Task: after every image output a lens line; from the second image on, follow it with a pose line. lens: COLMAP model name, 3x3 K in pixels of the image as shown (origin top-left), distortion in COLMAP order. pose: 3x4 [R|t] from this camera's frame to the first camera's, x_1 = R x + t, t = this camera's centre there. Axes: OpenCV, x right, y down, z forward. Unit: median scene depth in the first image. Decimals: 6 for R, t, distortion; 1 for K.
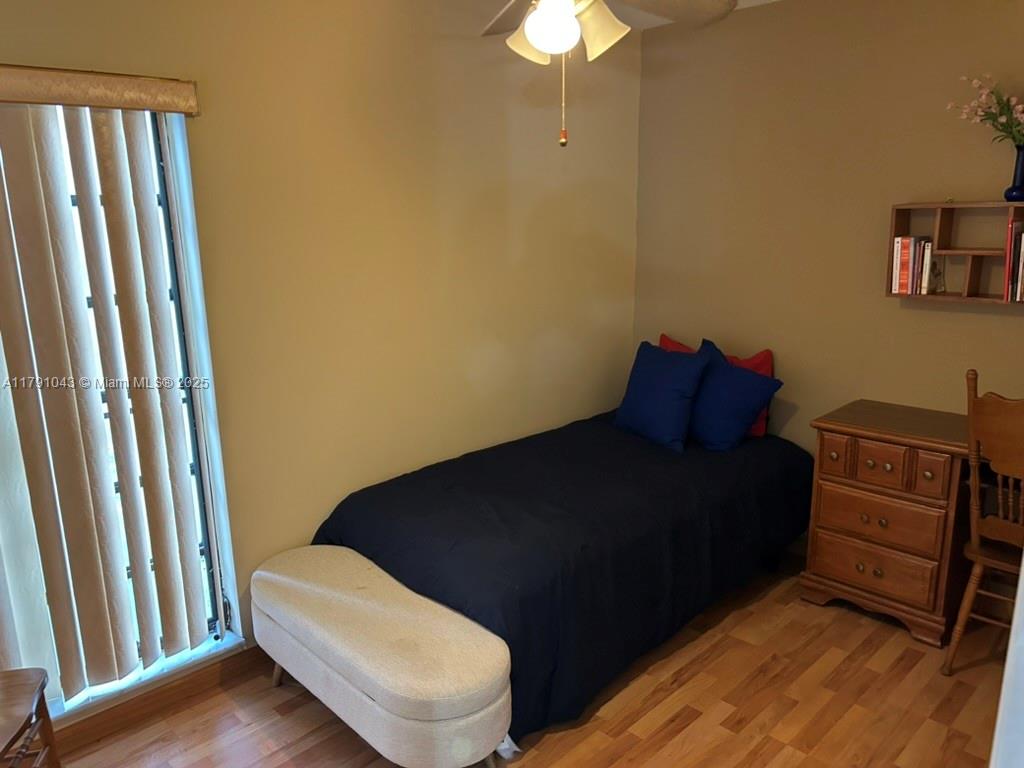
lens RADIAL K [[763.3, 0, 505.0], [0, 763.3, 387.1], [0, 0, 1]] dist [0.014510, -0.031939]
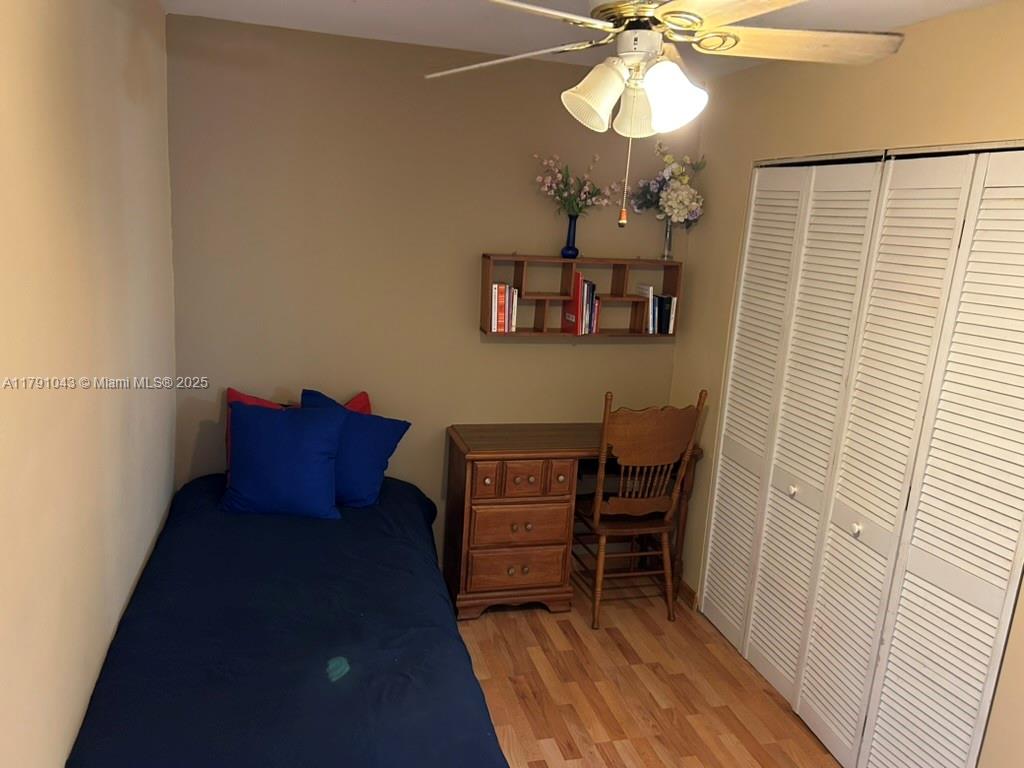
lens RADIAL K [[763.3, 0, 507.0], [0, 763.3, 382.2], [0, 0, 1]] dist [0.014510, -0.031939]
pose [[0.494520, -0.133096, 0.858915, -0.496921], [0.134422, 0.988028, 0.075710, -0.135612], [-0.858709, 0.078017, 0.506490, 0.413104]]
